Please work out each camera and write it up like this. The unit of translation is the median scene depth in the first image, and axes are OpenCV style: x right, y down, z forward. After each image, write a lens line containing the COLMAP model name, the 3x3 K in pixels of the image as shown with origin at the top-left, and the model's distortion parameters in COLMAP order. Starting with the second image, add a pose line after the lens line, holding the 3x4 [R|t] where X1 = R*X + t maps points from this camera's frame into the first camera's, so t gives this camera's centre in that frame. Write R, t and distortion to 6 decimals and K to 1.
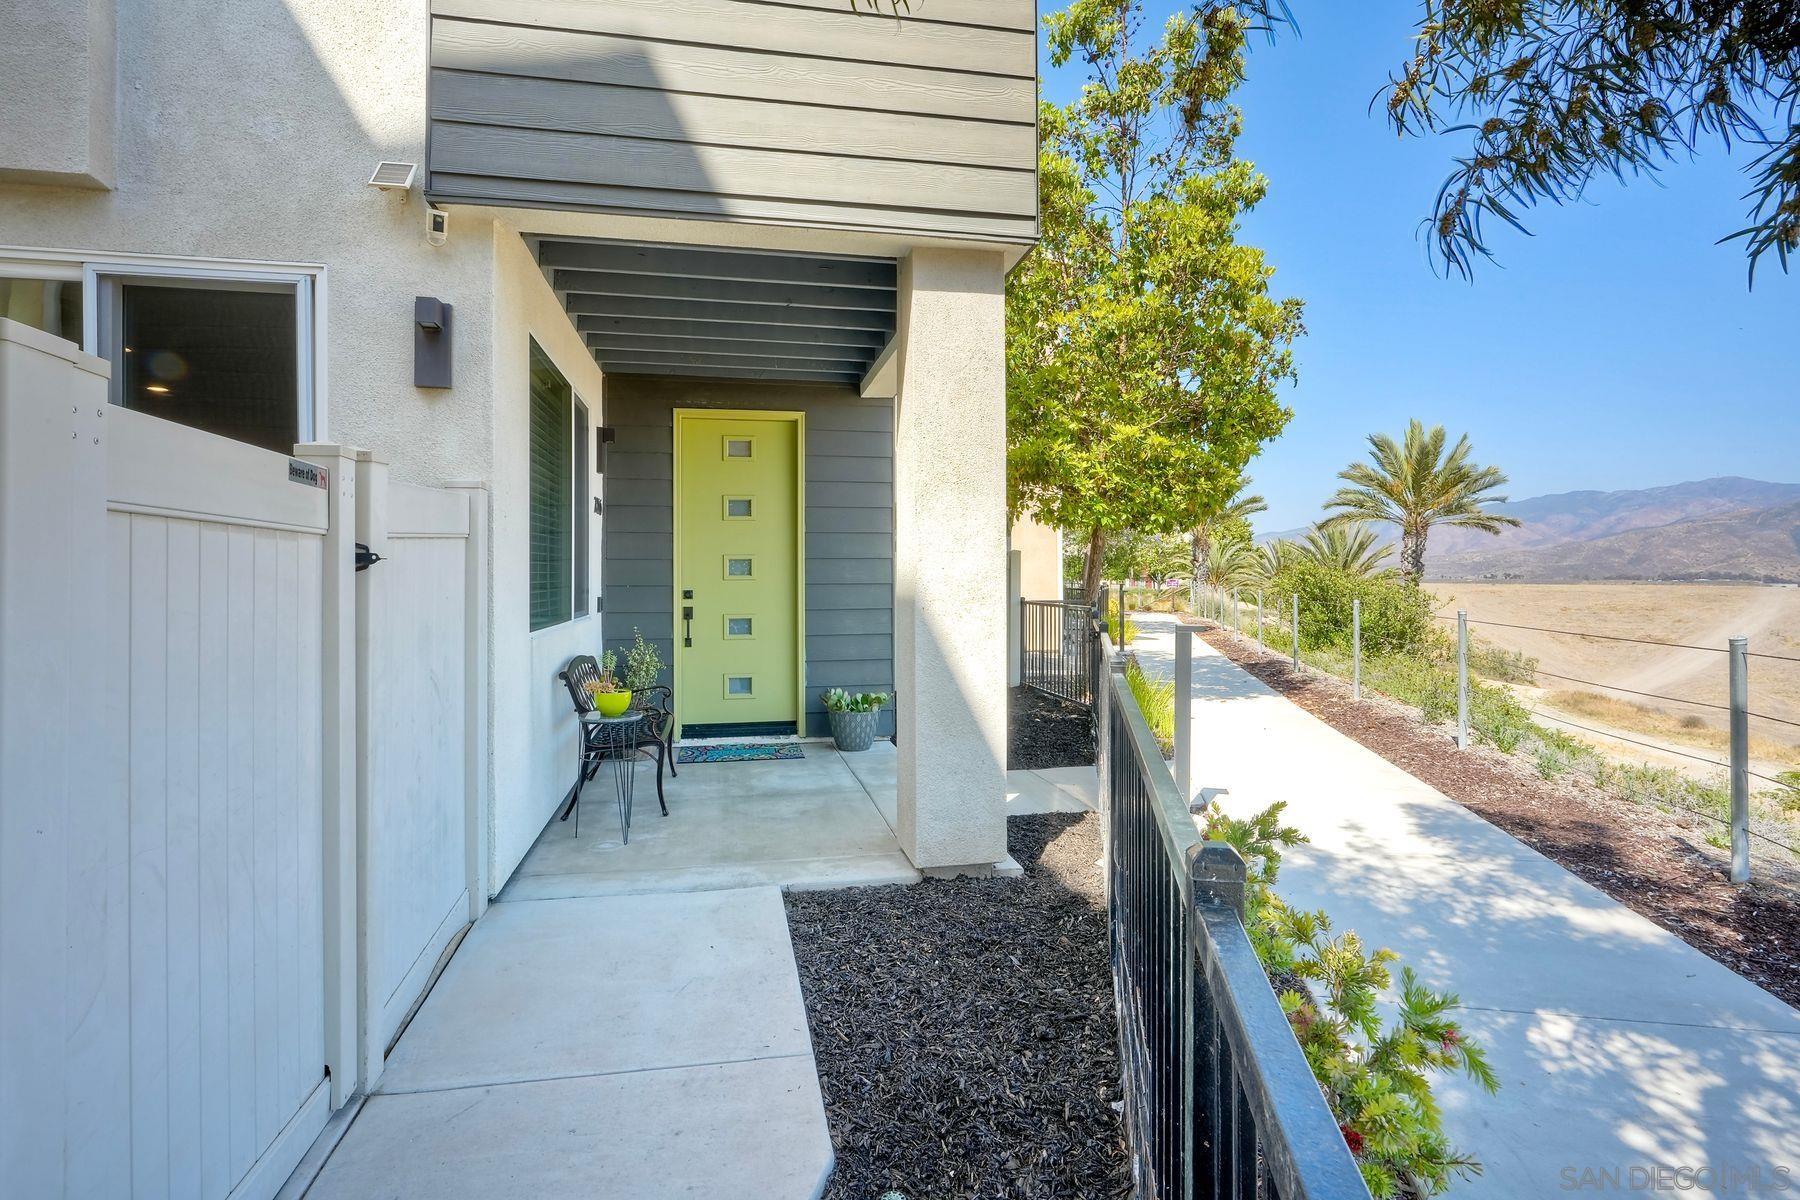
lens RADIAL K [[928.2, 0, 899.9], [0, 928.2, 587.2], [0, 0, 1]] dist [-0.002125, -0.000160]
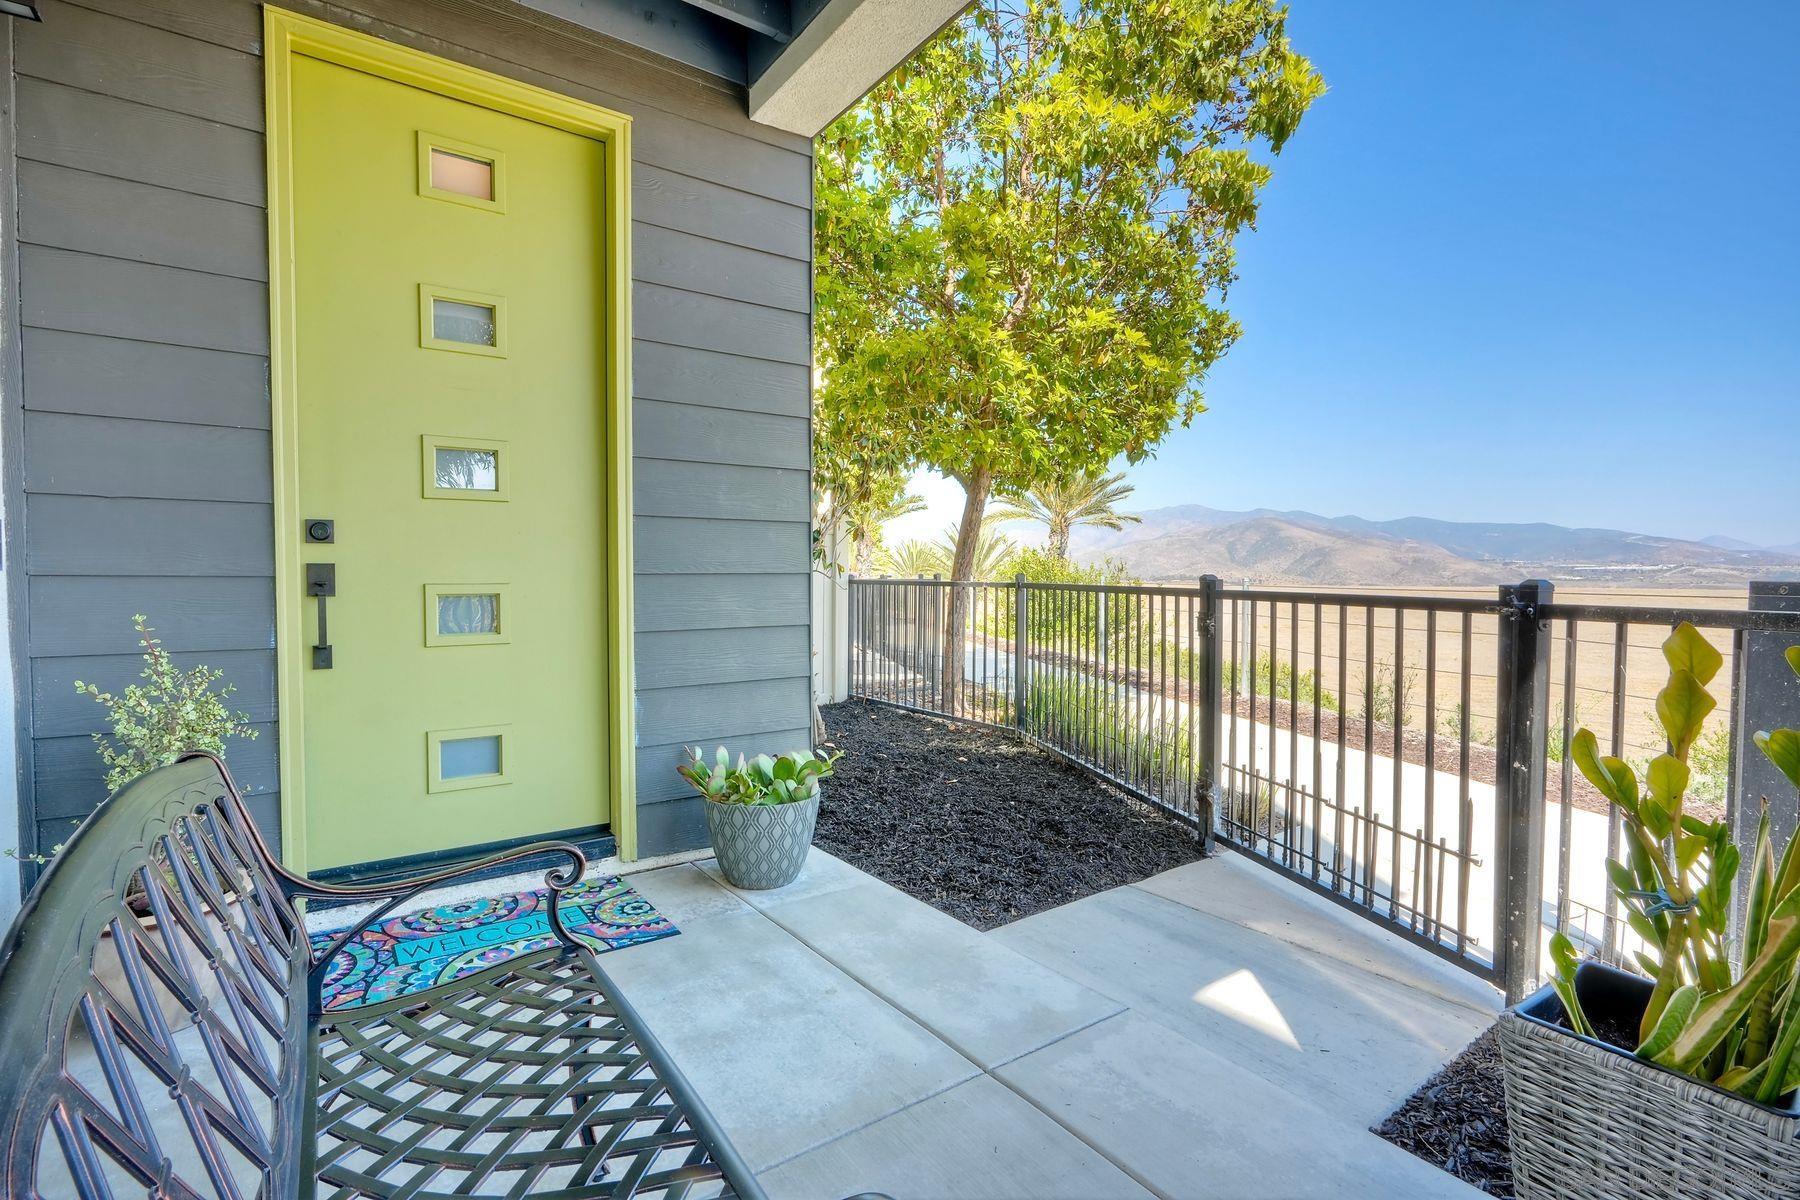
lens RADIAL K [[849.2, 0, 901.9], [0, 849.2, 606.4], [0, 0, 1]] dist [0.000258, 0.000138]
pose [[0.914678, -0.012864, 0.403980, -0.147561], [0.004104, 0.999737, 0.022543, 0.030992], [-0.404163, -0.018962, 0.914490, 0.572018]]
